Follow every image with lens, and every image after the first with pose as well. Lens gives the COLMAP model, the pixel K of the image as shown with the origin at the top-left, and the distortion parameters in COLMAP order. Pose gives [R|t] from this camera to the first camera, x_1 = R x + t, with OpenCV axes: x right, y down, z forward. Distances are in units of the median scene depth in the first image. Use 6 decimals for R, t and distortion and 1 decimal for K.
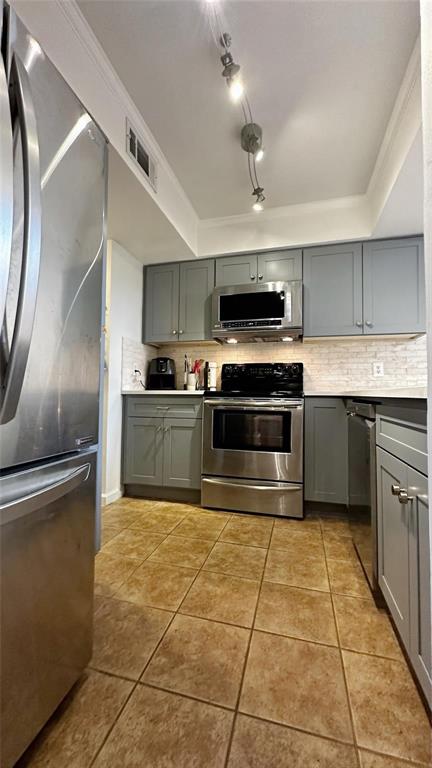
lens RADIAL K [[303.8, 0, 215.2], [0, 303.8, 384.1], [0, 0, 1]] dist [-0.000185, -0.000459]
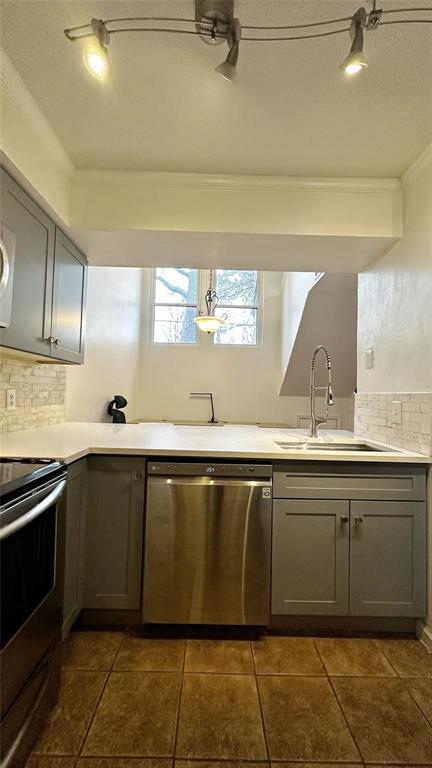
lens RADIAL K [[303.8, 0, 214.9], [0, 303.8, 382.8], [0, 0, 1]] dist [-0.000185, -0.000459]
pose [[-0.273699, 0.018938, 0.961629, -0.358667], [-0.062410, 0.997349, -0.037405, -0.122912], [-0.959788, -0.070253, -0.271792, 1.010278]]
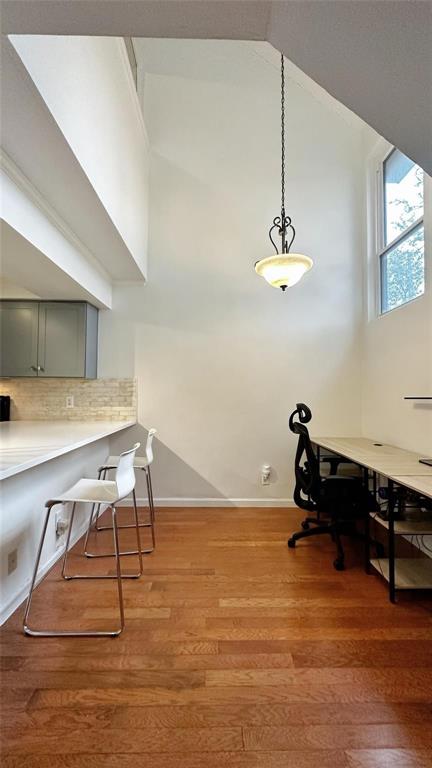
lens RADIAL K [[303.8, 0, 216.1], [0, 303.8, 385.2], [0, 0, 1]] dist [-0.000185, -0.000459]
pose [[0.958444, 0.001289, 0.285278, 1.025625], [-0.004058, 0.999950, 0.009118, -0.176701], [-0.285252, -0.009897, 0.958401, -0.478049]]
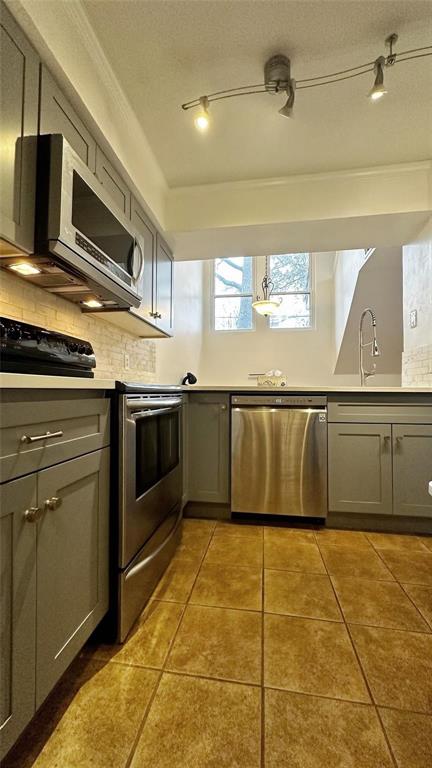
lens RADIAL K [[303.8, 0, 215.3], [0, 303.8, 382.6], [0, 0, 1]] dist [-0.000185, -0.000459]
pose [[-0.108918, 0.019308, 0.993863, -0.607514], [-0.040770, 0.998883, -0.023874, 0.037194], [-0.993214, -0.043120, -0.108009, 1.119756]]
